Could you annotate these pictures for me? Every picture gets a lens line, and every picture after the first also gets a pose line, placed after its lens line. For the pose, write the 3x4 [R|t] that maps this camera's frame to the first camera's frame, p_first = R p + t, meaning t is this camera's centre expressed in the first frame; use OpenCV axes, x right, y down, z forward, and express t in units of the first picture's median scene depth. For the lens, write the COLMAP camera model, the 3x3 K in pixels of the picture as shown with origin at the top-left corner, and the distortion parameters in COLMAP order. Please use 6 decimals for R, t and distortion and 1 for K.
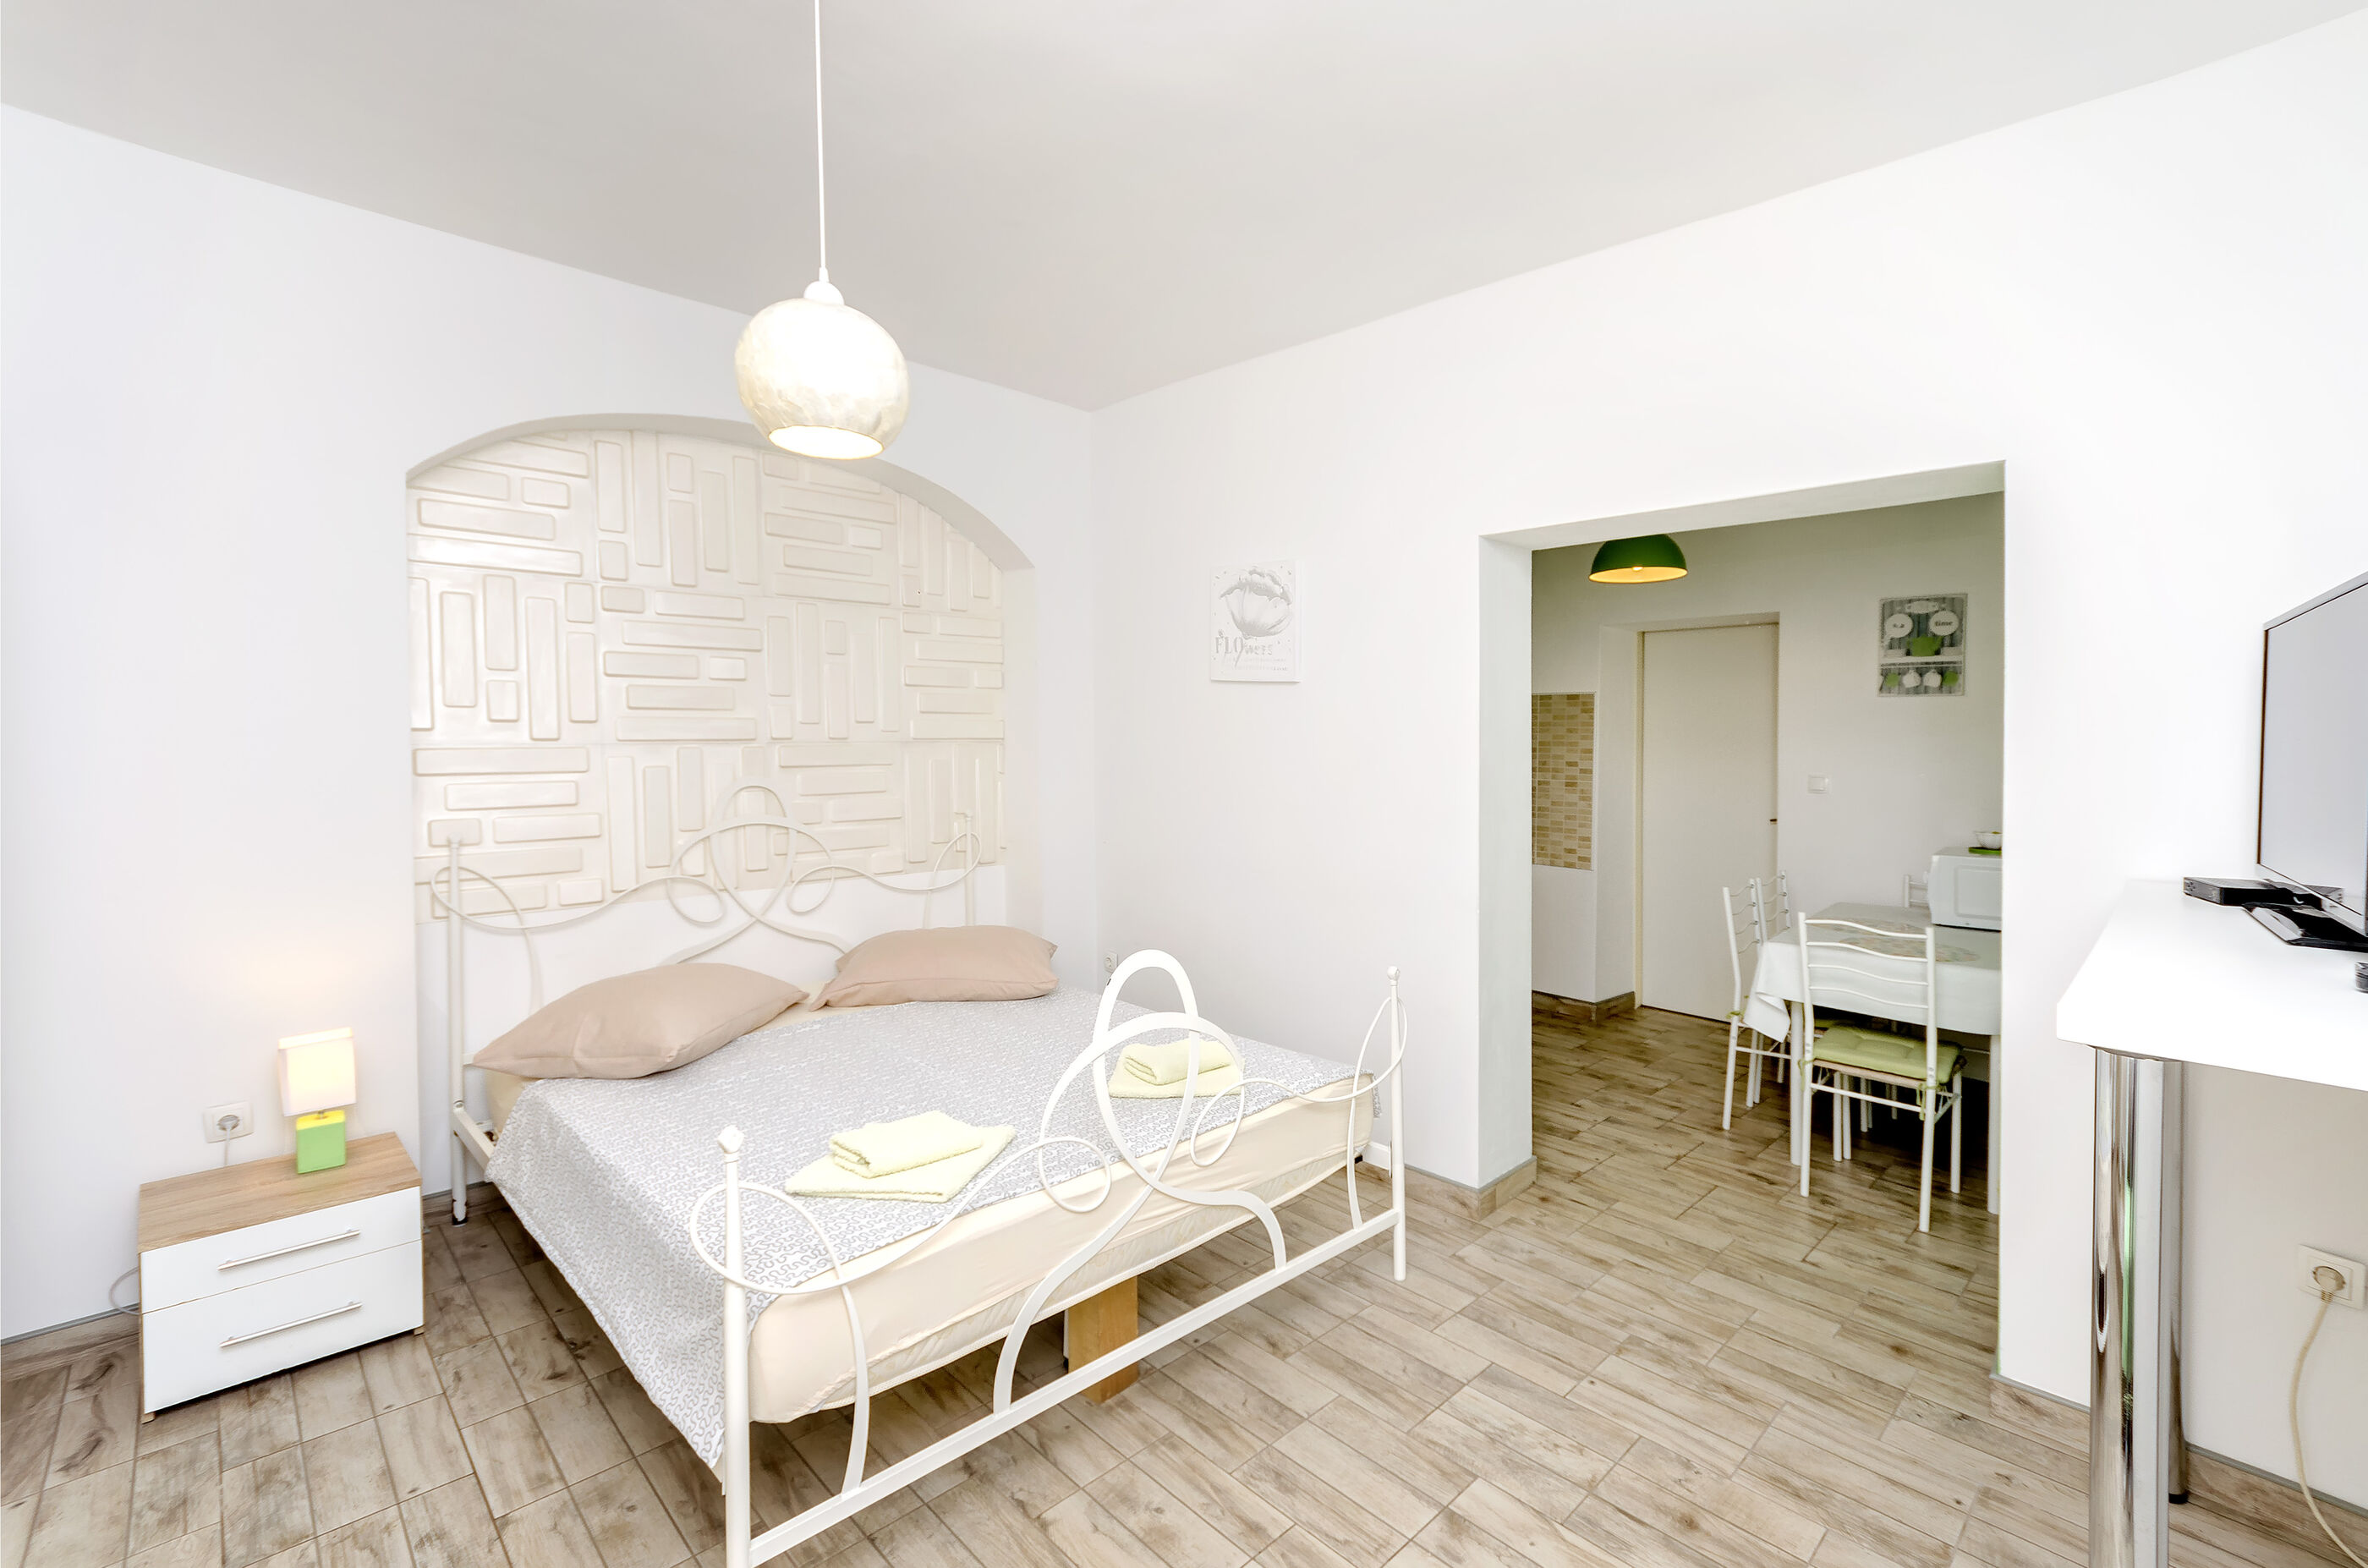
lens RADIAL K [[1045.8, 0, 1184.0], [0, 1045.8, 784.0], [0, 0, 1]] dist [-0.001270, 0.006396]
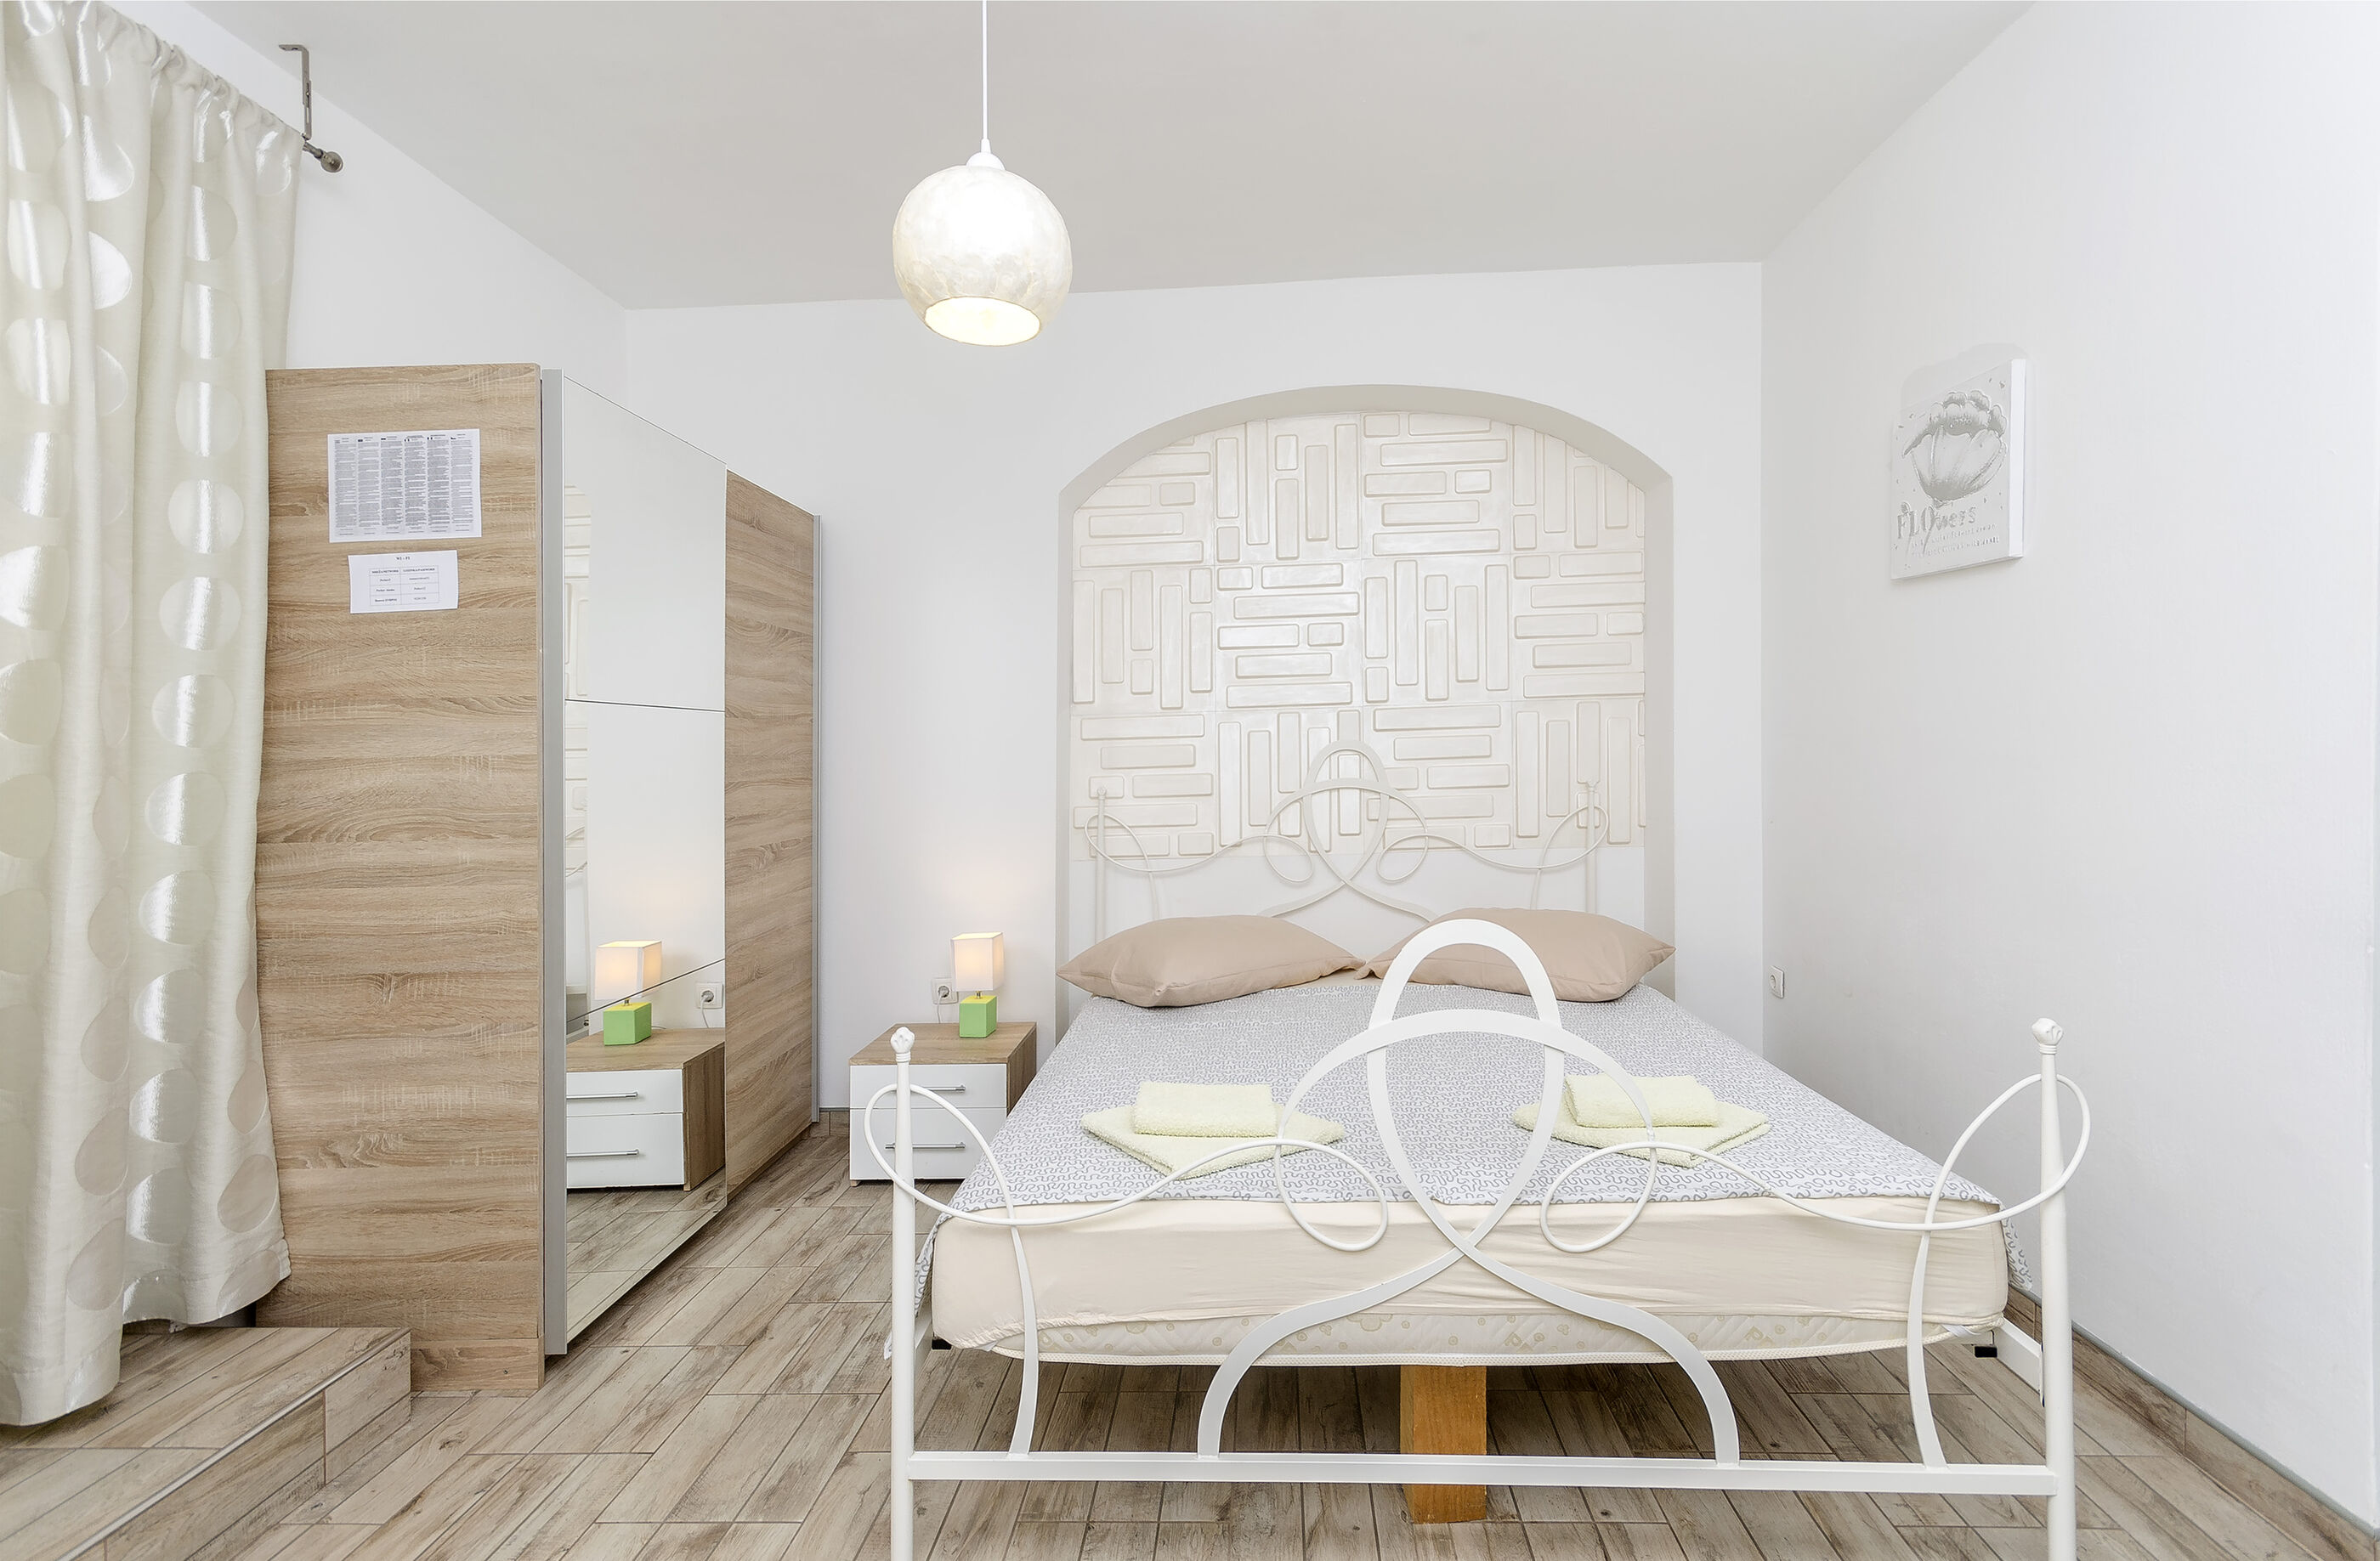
lens RADIAL K [[1039.5, 0, 1190.0], [0, 1039.5, 780.5], [0, 0, 1]] dist [0.008102, -0.000067]
pose [[0.695507, 0.001847, -0.718517, 0.319504], [-0.008691, 0.999945, -0.005843, 0.062227], [0.718467, 0.010308, 0.695484, 0.334422]]
